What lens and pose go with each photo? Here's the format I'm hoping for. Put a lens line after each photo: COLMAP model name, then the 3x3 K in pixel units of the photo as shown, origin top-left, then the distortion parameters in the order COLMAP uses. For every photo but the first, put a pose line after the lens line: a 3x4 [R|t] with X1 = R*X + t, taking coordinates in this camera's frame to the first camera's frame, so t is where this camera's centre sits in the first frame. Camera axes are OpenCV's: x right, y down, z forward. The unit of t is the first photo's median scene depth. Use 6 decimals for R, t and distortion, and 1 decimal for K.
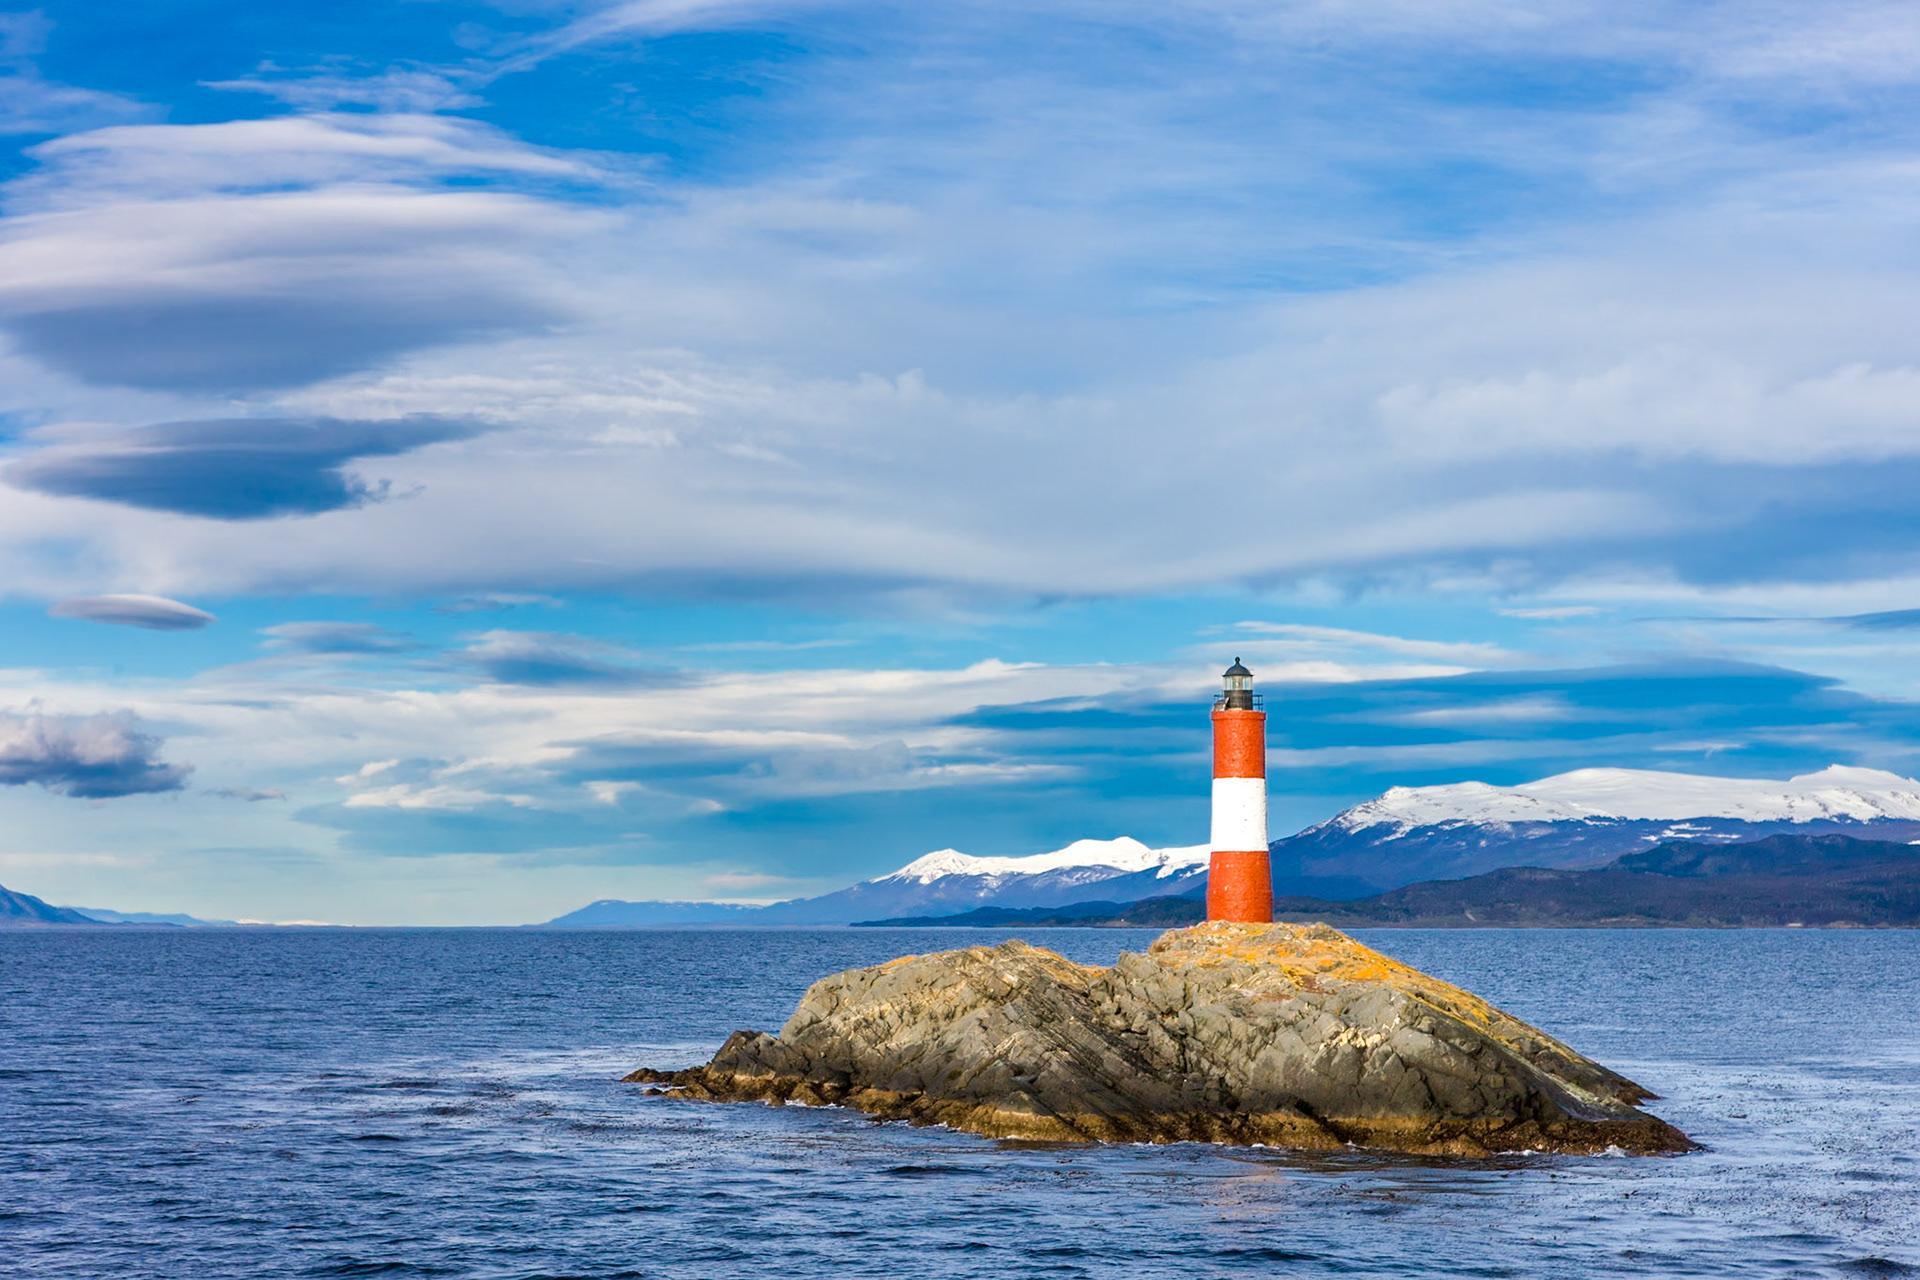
lens RADIAL K [[10239.7, 0, 878.1], [0, 10239.7, 640.9], [0, 0, 1]] dist [0.806139, -2.851527]
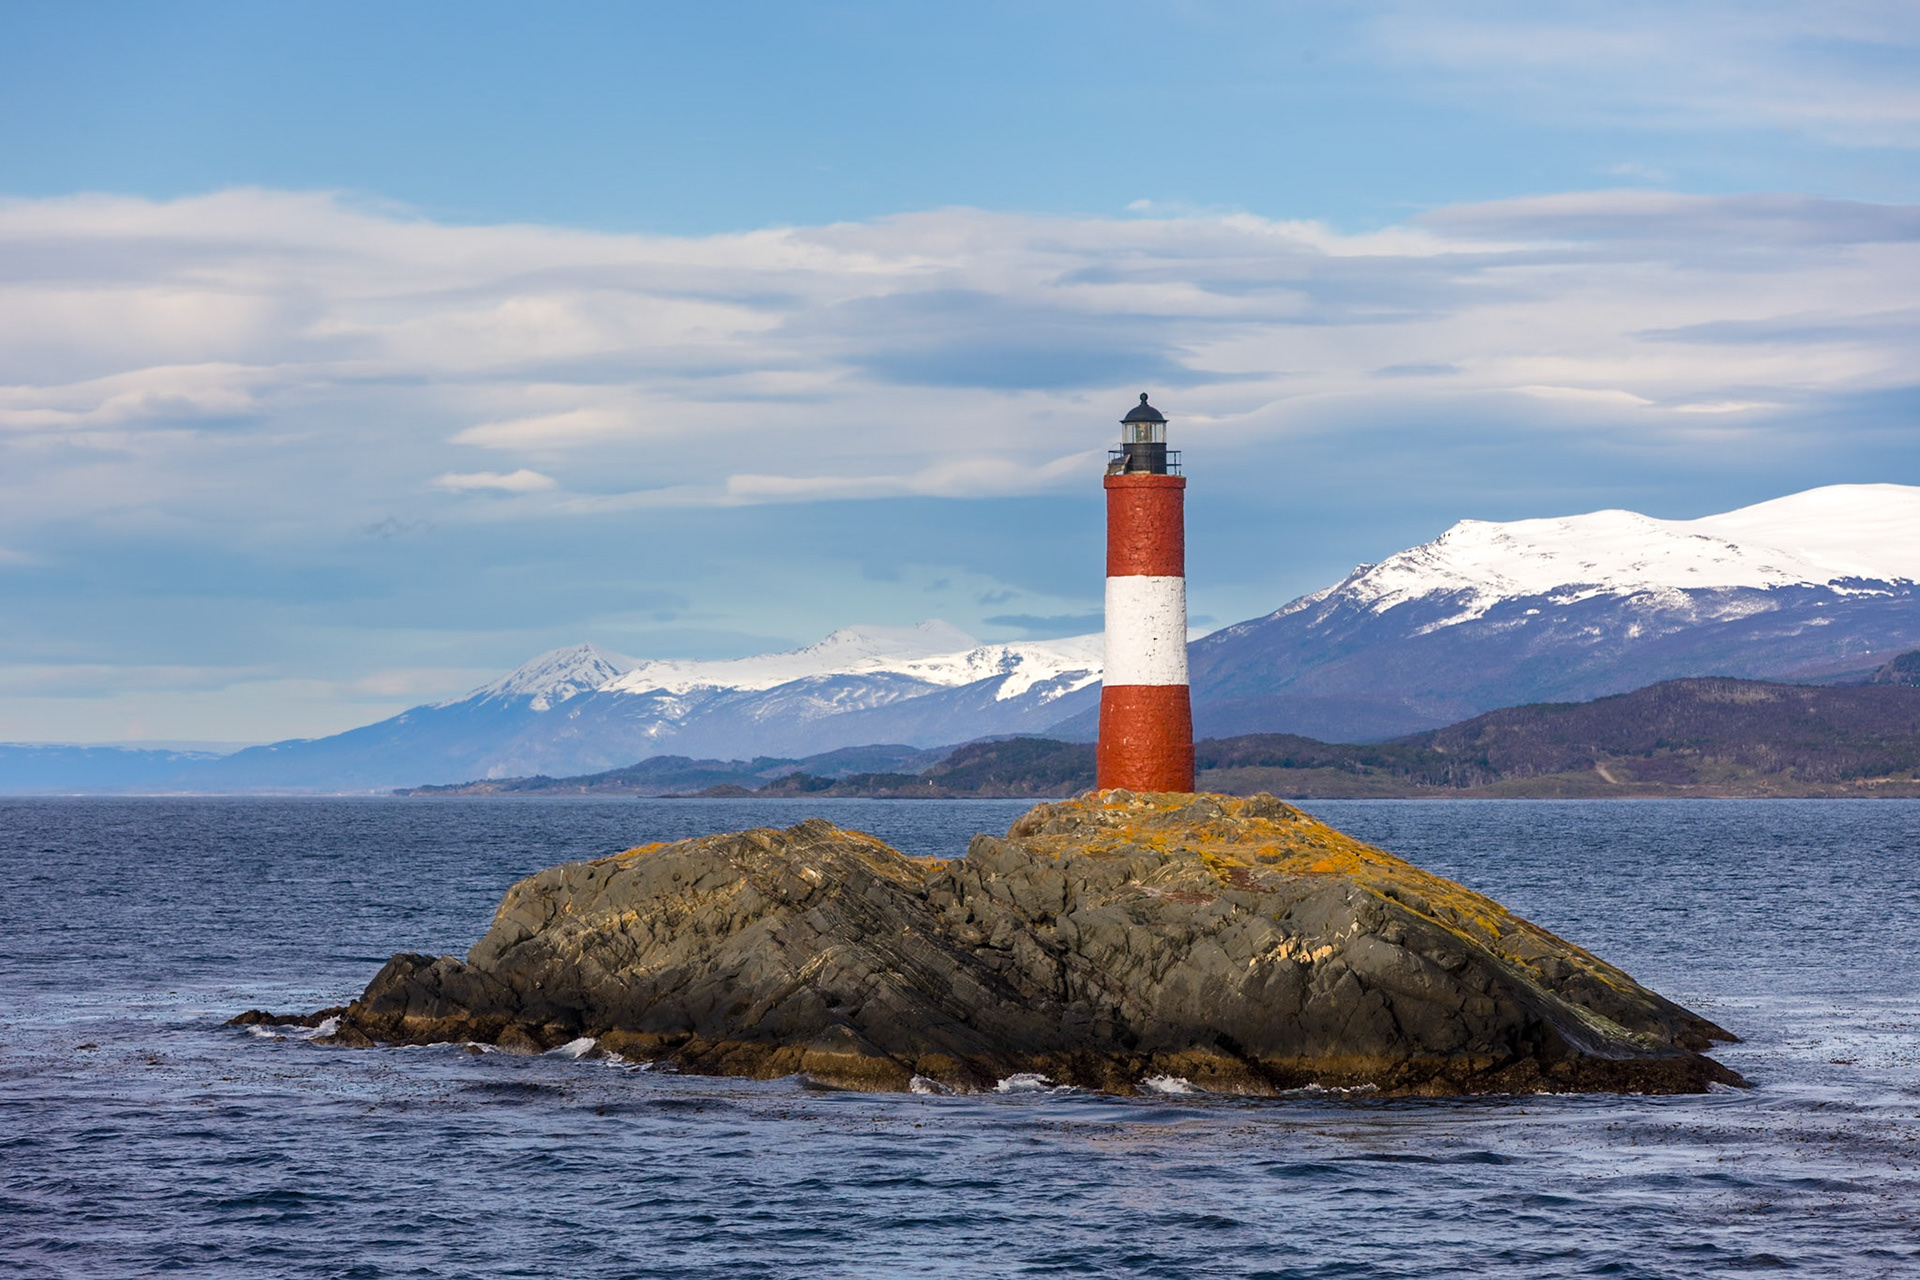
lens RADIAL K [[9781.6, 0, 960.0], [0, 9781.6, 640.0], [0, 0, 1]] dist [0.182698, -7.385151]
pose [[0.999837, 0.000085, 0.018056, 0.016524], [-0.000288, 0.999937, 0.011244, 0.014675], [-0.018054, -0.011248, 0.999774, 0.513121]]
